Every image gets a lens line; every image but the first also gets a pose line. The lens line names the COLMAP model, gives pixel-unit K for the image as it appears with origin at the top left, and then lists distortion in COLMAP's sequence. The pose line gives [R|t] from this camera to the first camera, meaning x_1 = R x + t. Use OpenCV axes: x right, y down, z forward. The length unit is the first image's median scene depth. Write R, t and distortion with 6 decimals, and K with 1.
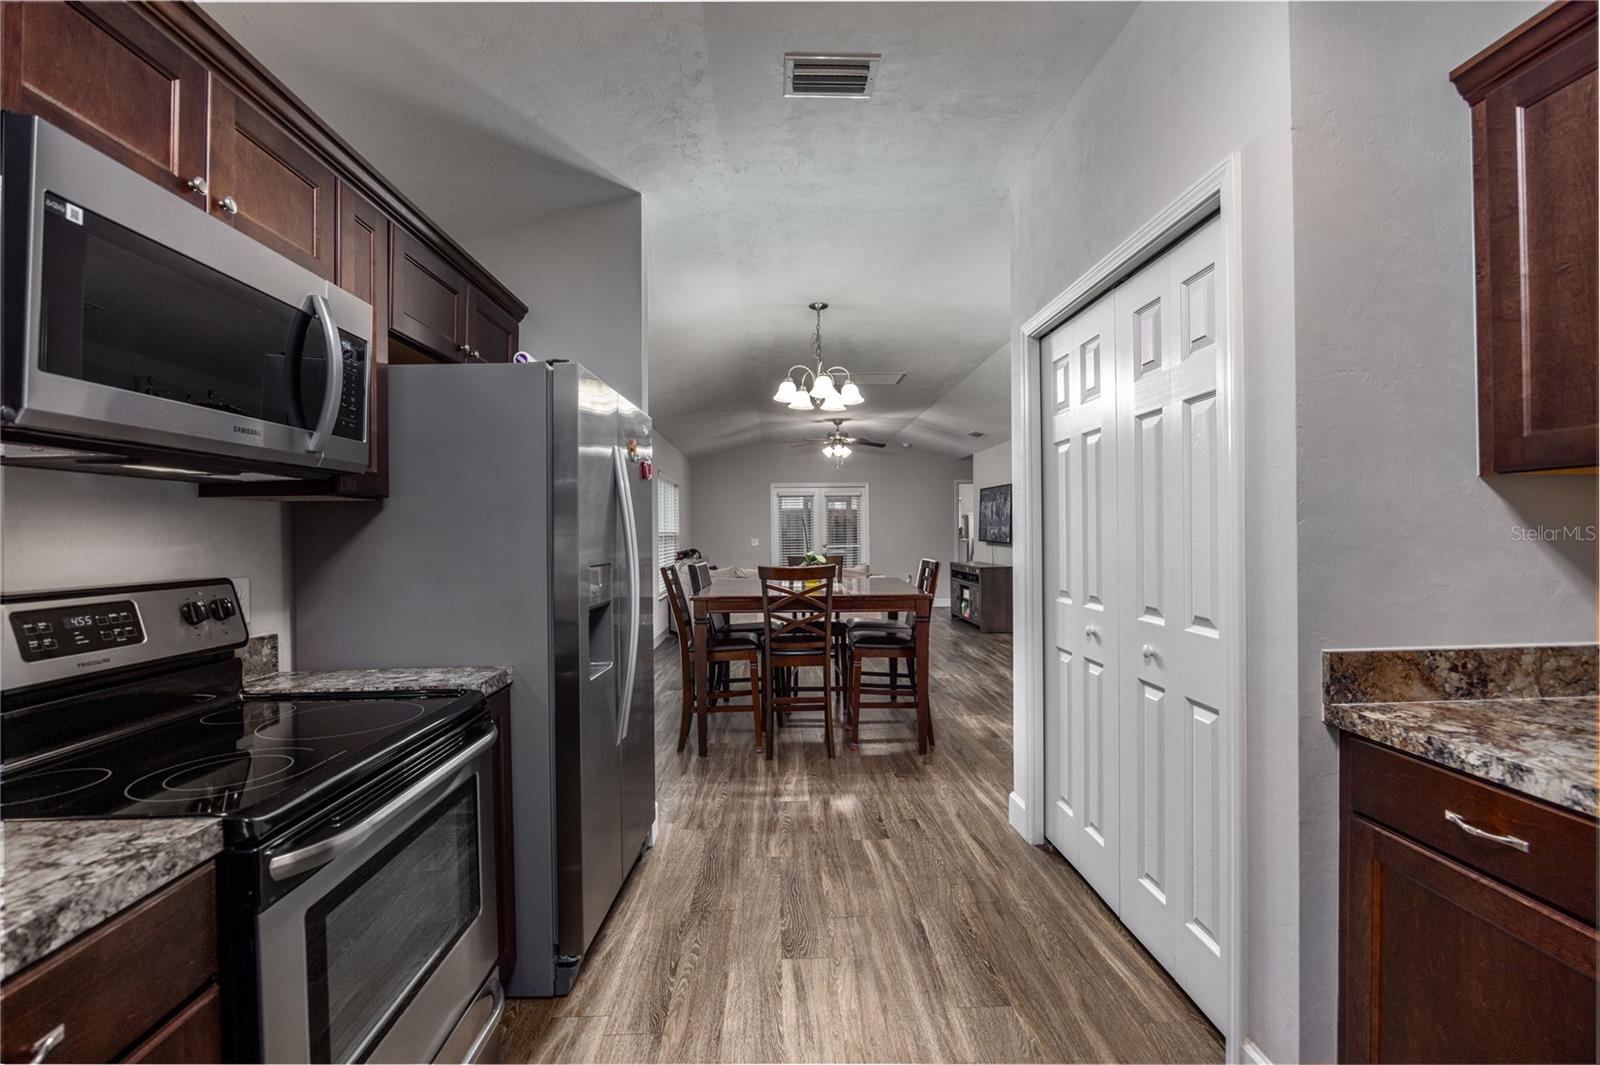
lens RADIAL K [[707.6, 0, 802.7], [0, 707.6, 532.6], [0, 0, 1]] dist [-0.015214, 0.000297]
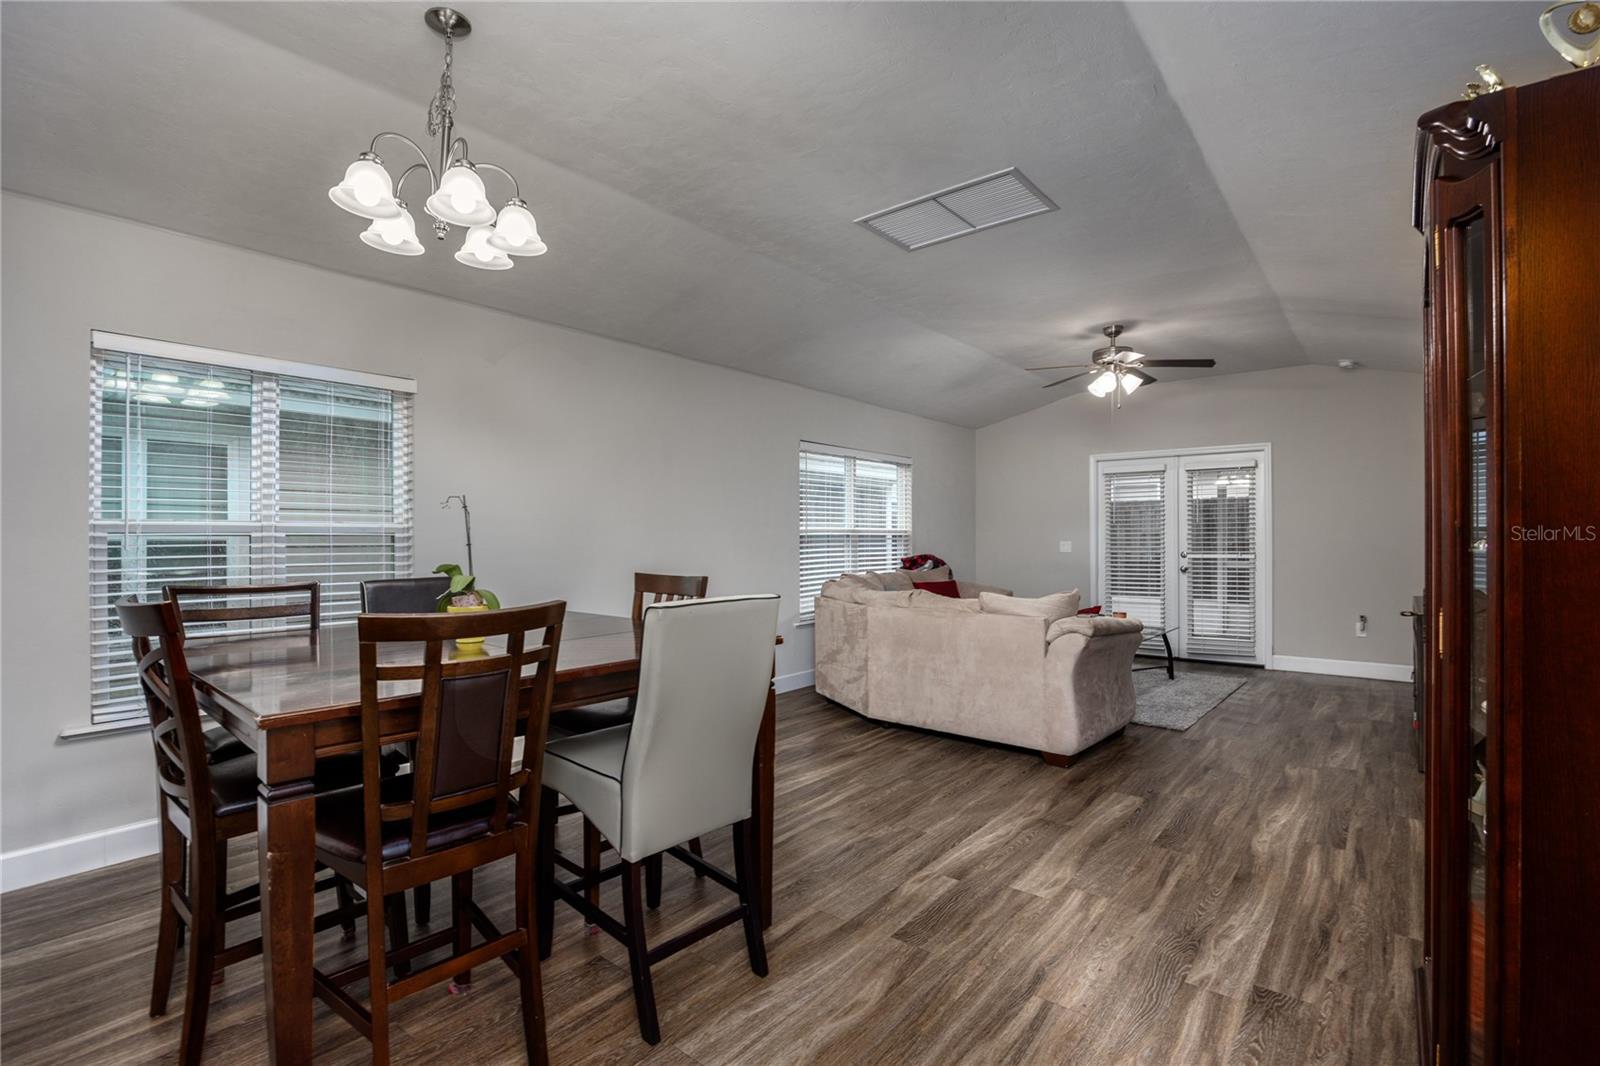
lens RADIAL K [[742.1, 0, 800.0], [0, 742.1, 533.0], [0, 0, 1]] dist [-0.002879, -0.000373]
pose [[0.749628, 0.004856, -0.661841, 0.249623], [-0.005598, 0.999984, 0.000997, 0.001824], [0.661836, 0.002958, 0.749643, 0.403042]]
